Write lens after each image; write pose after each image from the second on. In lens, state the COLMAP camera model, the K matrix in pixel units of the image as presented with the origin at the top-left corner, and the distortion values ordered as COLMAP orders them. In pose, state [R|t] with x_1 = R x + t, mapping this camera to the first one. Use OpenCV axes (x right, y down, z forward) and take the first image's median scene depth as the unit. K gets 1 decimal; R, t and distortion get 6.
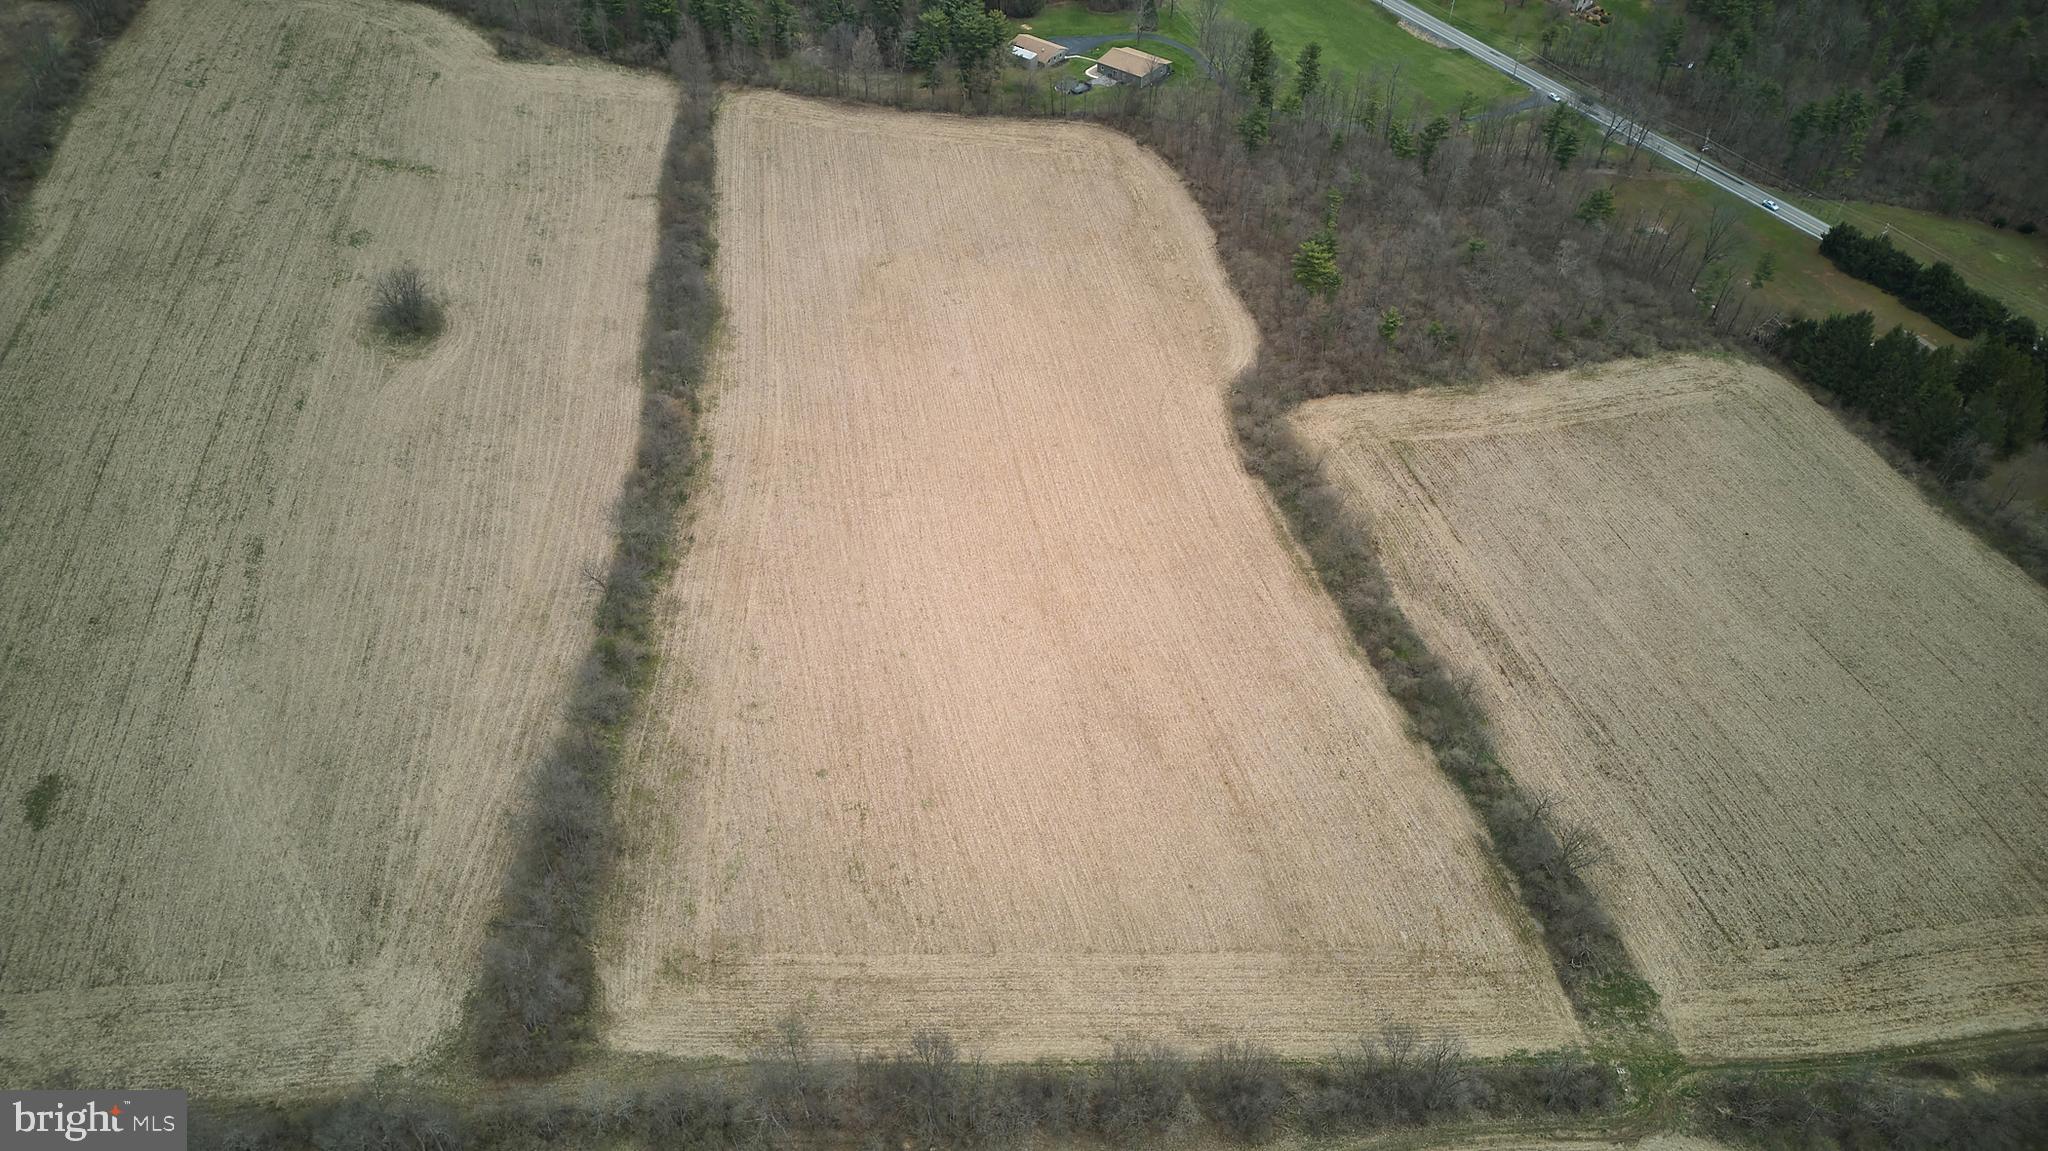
lens RADIAL K [[1430.3, 0, 1024.8], [0, 1430.3, 574.7], [0, 0, 1]] dist [0.080306, -0.072278]
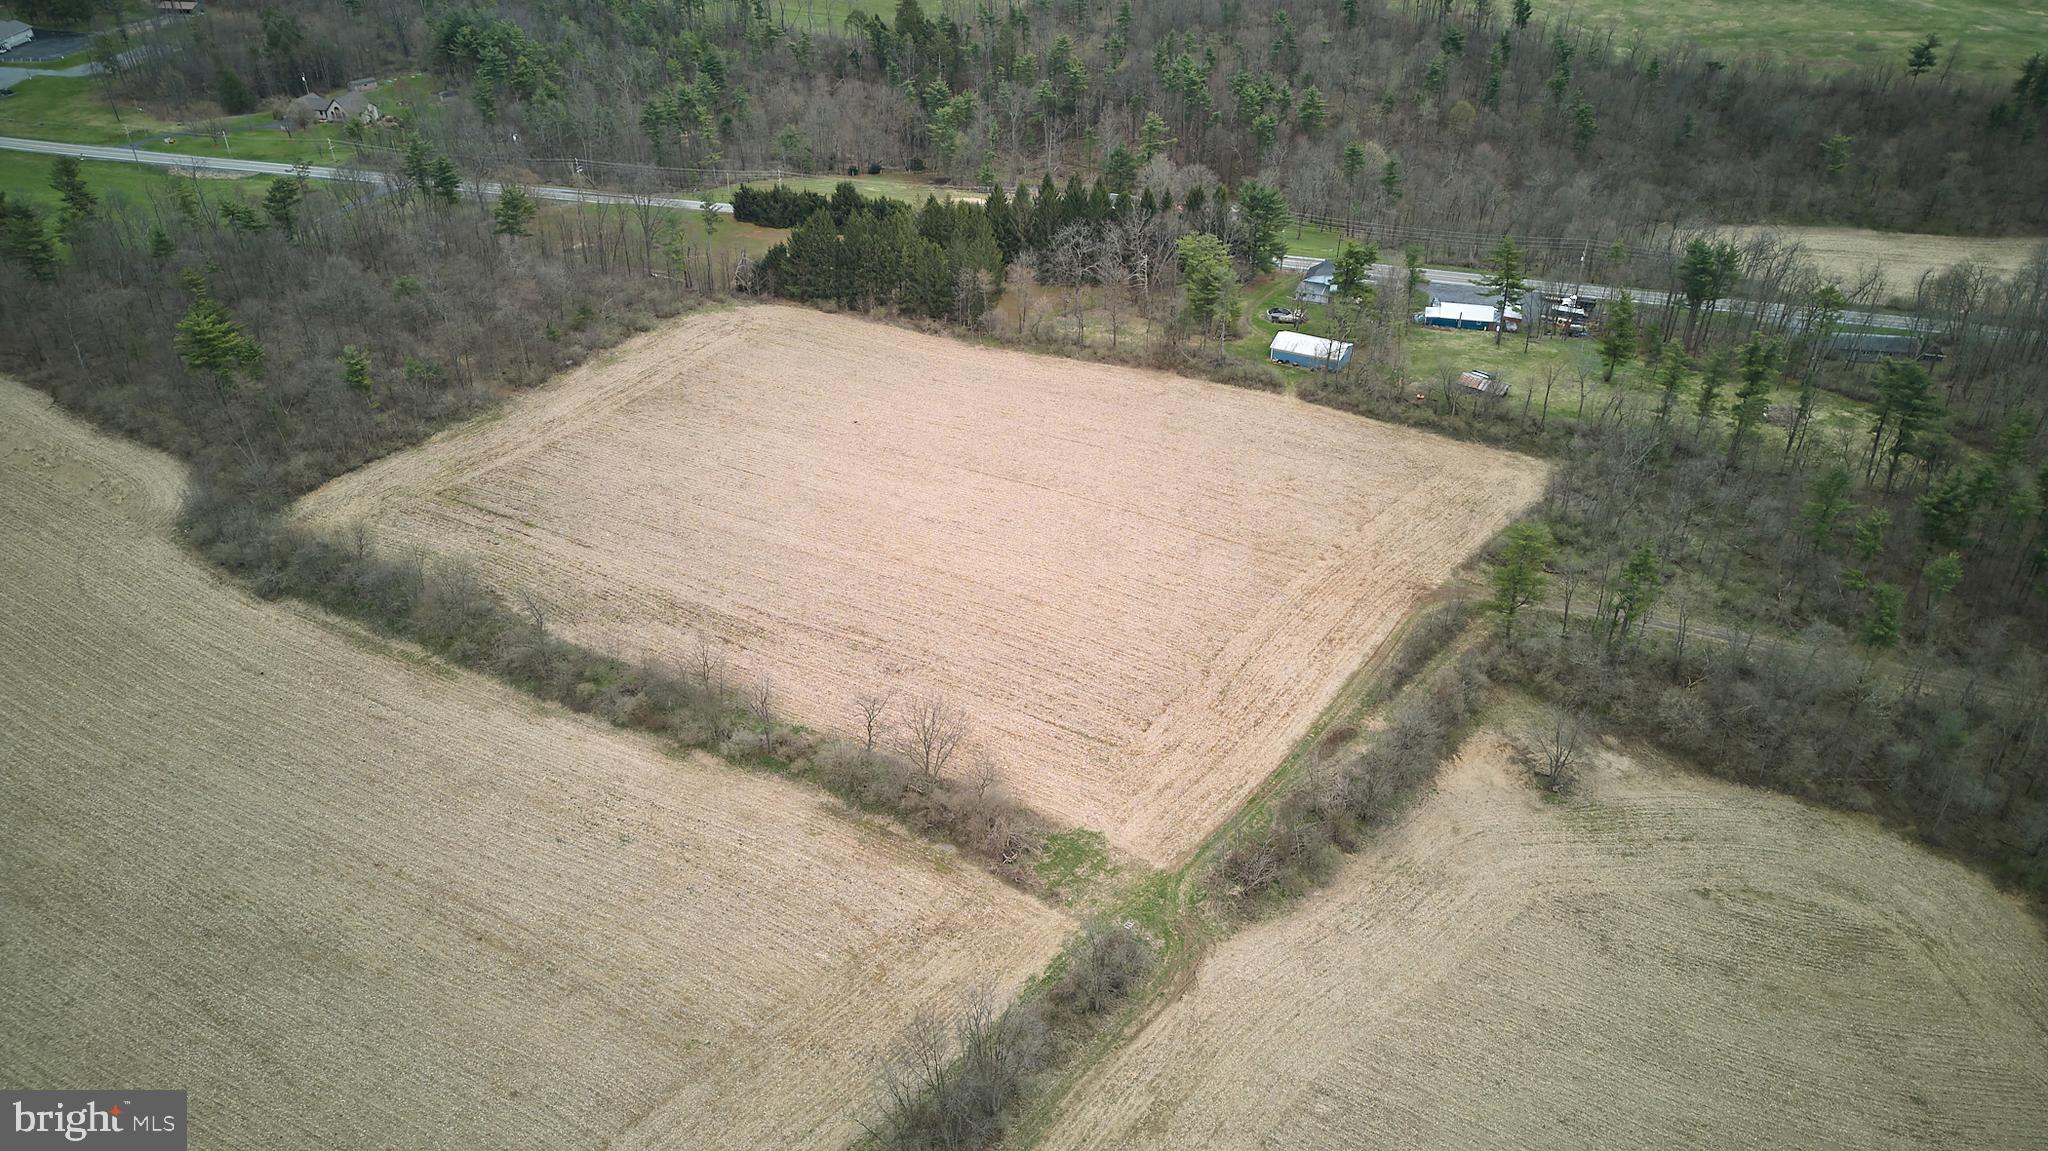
lens RADIAL K [[1430.3, 0, 1020.0], [0, 1430.3, 564.5], [0, 0, 1]] dist [0.080306, -0.072278]
pose [[0.679629, -0.390610, 0.620909, -0.030710], [0.505877, 0.862534, -0.011103, 0.122898], [-0.531219, 0.321650, 0.783804, 0.289765]]
